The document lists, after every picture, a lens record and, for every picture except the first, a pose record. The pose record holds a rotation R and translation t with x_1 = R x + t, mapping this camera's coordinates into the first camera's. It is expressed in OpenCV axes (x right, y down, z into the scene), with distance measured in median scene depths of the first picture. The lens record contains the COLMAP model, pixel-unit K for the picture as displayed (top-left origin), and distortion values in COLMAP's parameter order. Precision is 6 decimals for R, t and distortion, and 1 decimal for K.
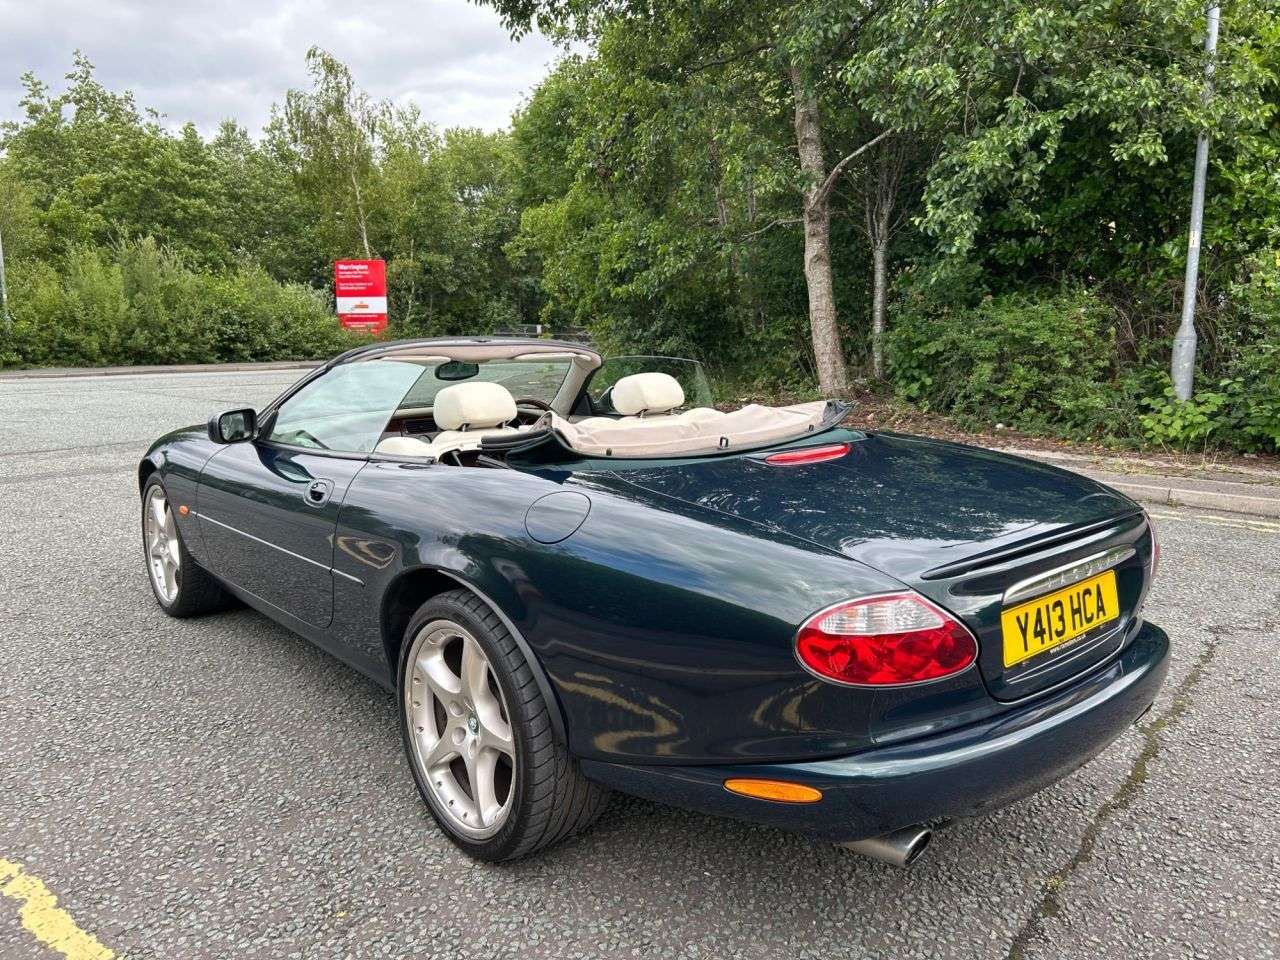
lens RADIAL K [[949.9, 0, 640.0], [0, 949.9, 480.0], [0, 0, 1]] dist [0.049248, -0.048386]
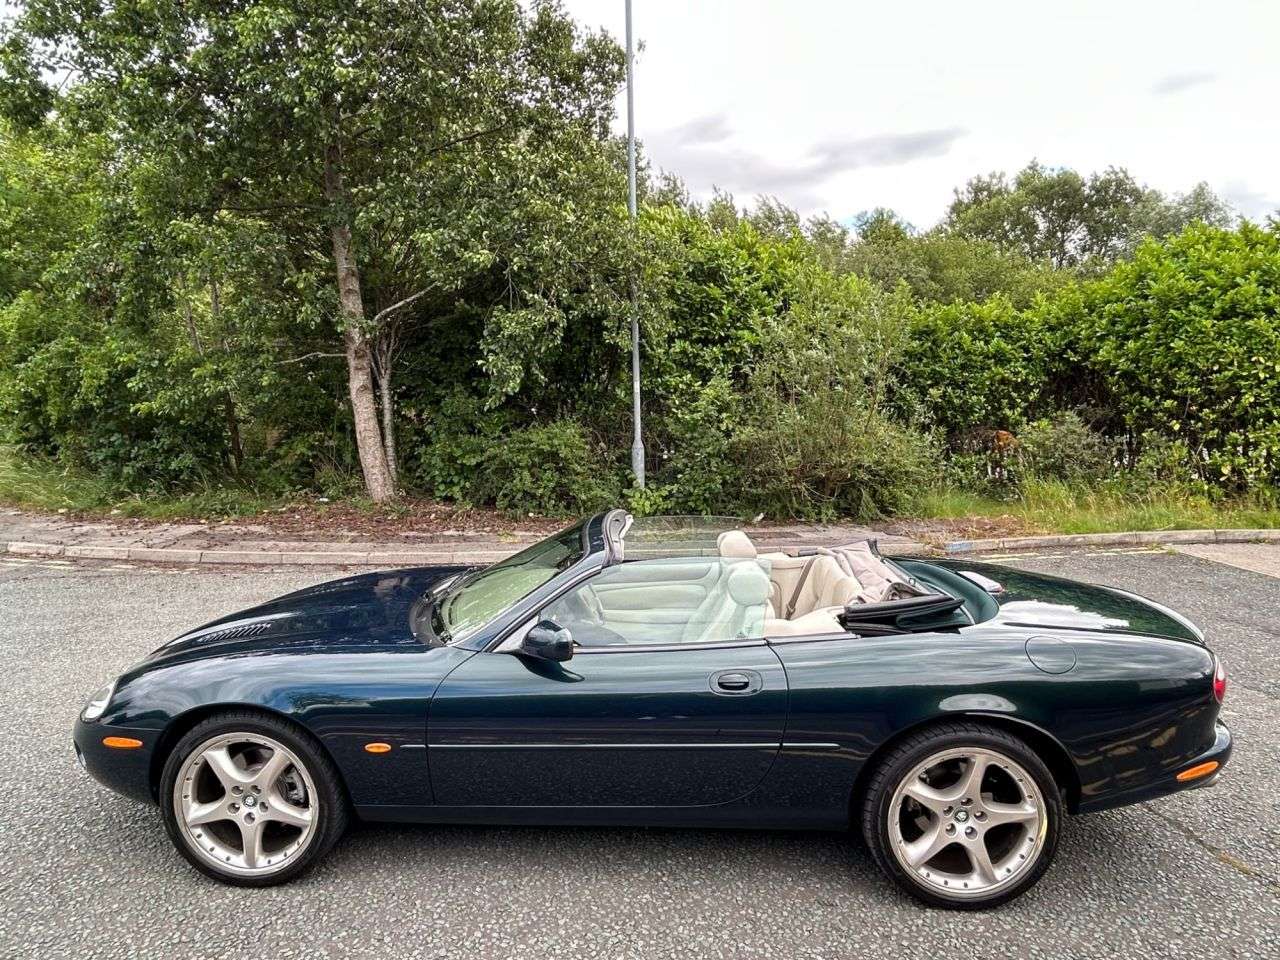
lens RADIAL K [[772.1, 0, 640.0], [0, 772.1, 480.0], [0, 0, 1]] dist [-0.002170, 0.000200]
pose [[0.681511, -0.075061, 0.727948, -0.673448], [0.124456, 0.992123, -0.014215, -0.147898], [-0.721147, 0.100285, 0.685485, 0.252579]]
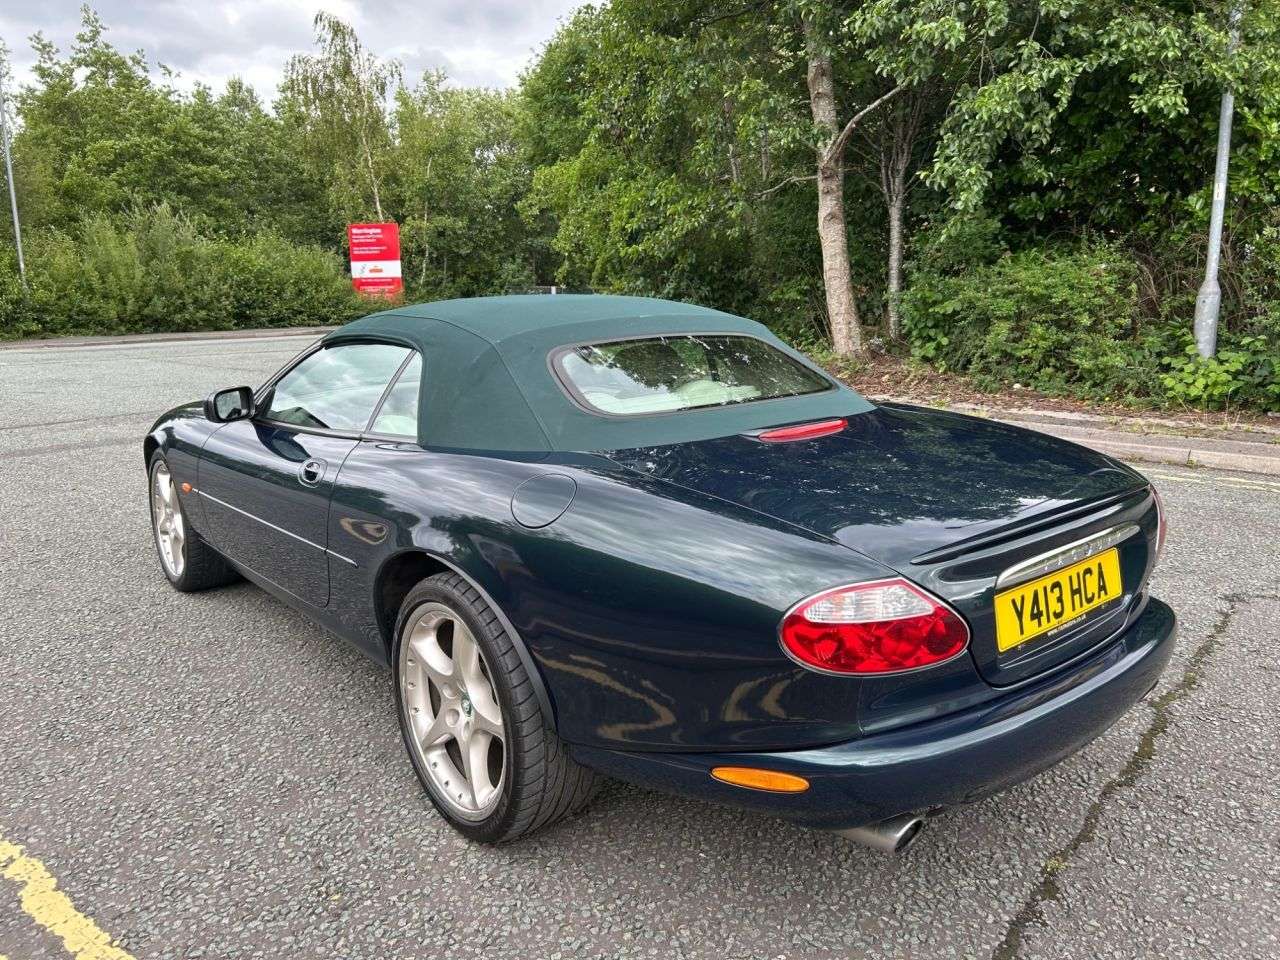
lens RADIAL K [[952.2, 0, 636.9], [0, 952.2, 468.2], [0, 0, 1]] dist [0.047813, -0.046829]
pose [[0.999677, -0.010113, -0.023312, 0.015228], [0.010790, 0.999519, 0.029081, -0.010279], [0.023007, -0.029323, 0.999305, 0.007697]]
